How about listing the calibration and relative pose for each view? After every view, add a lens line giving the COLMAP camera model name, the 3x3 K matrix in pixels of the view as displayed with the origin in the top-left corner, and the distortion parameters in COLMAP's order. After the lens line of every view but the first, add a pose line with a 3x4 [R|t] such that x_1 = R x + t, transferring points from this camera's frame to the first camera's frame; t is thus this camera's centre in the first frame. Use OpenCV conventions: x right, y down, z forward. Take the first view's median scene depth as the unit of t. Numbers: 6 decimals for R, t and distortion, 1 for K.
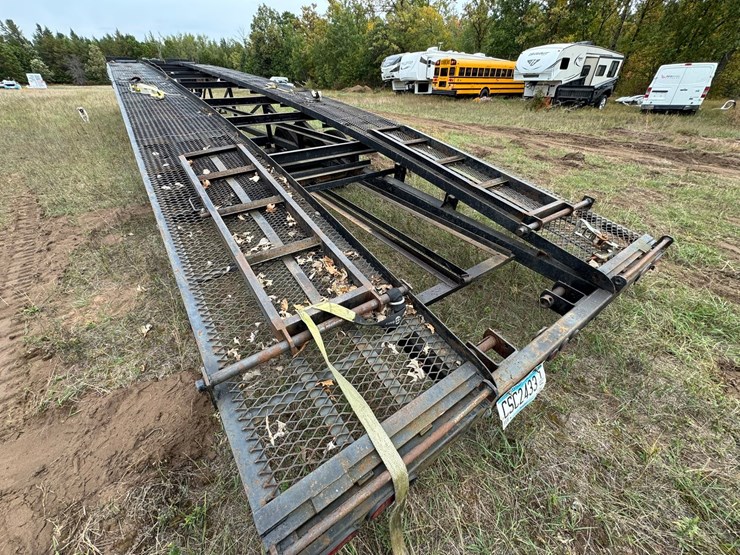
lens RADIAL K [[294.0, 0, 367.3], [0, 294.0, 277.1], [0, 0, 1]] dist [-0.001668, -0.000307]
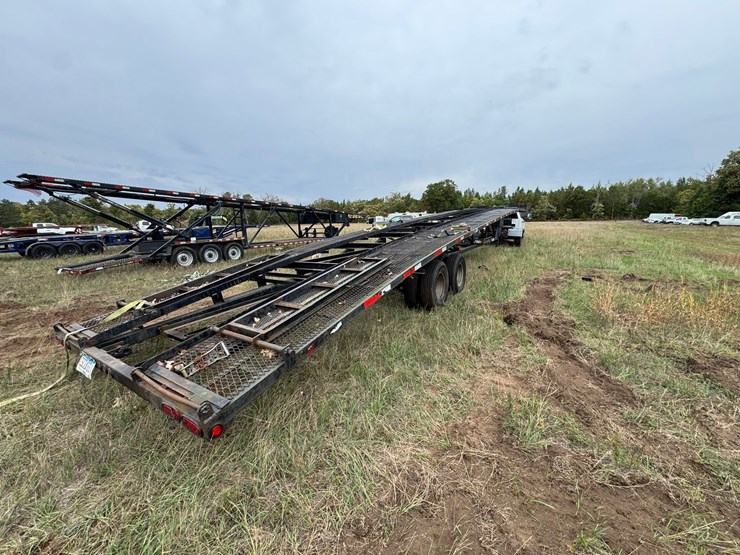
lens RADIAL K [[294.0, 0, 367.9], [0, 294.0, 277.8], [0, 0, 1]] dist [-0.001668, -0.000307]
pose [[0.375032, 0.169332, -0.911415, 0.153623], [-0.502778, 0.863163, -0.046517, -0.050952], [0.778823, 0.475684, 0.408850, 0.073635]]
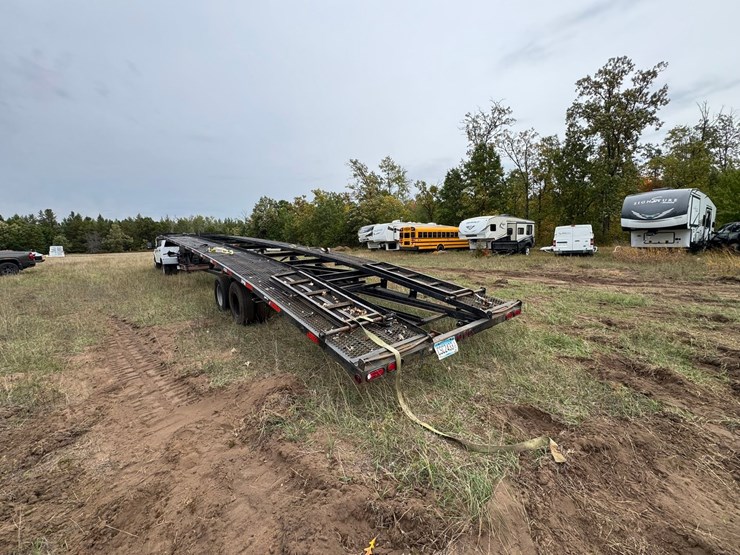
lens RADIAL K [[294.0, 0, 367.4], [0, 294.0, 278.2], [0, 0, 1]] dist [-0.001668, -0.000307]
pose [[0.996763, -0.038480, 0.070591, -0.013177], [0.066239, 0.890665, -0.449810, 0.048013], [-0.045565, 0.453029, 0.890330, -0.069646]]
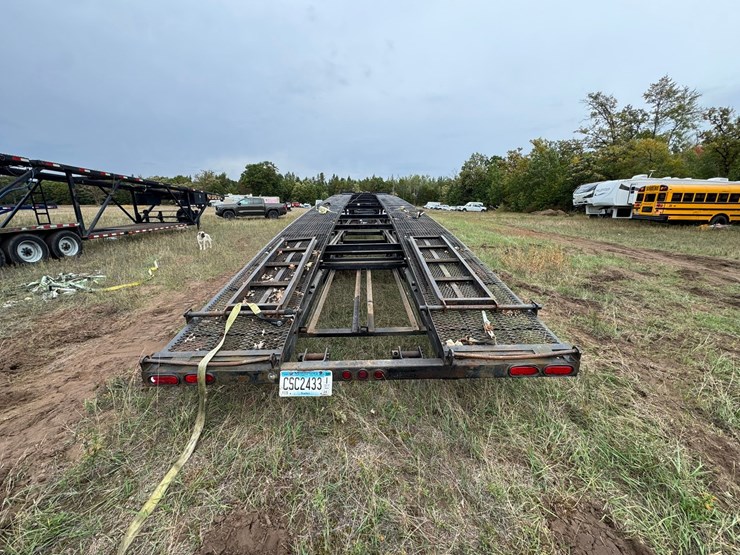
lens RADIAL K [[294.0, 0, 368.7], [0, 294.0, 275.9], [0, 0, 1]] dist [-0.001668, -0.000307]
pose [[0.824331, 0.137993, -0.549032, 0.080749], [-0.318932, 0.914481, -0.249010, 0.008527], [0.467718, 0.380371, 0.797846, -0.013338]]
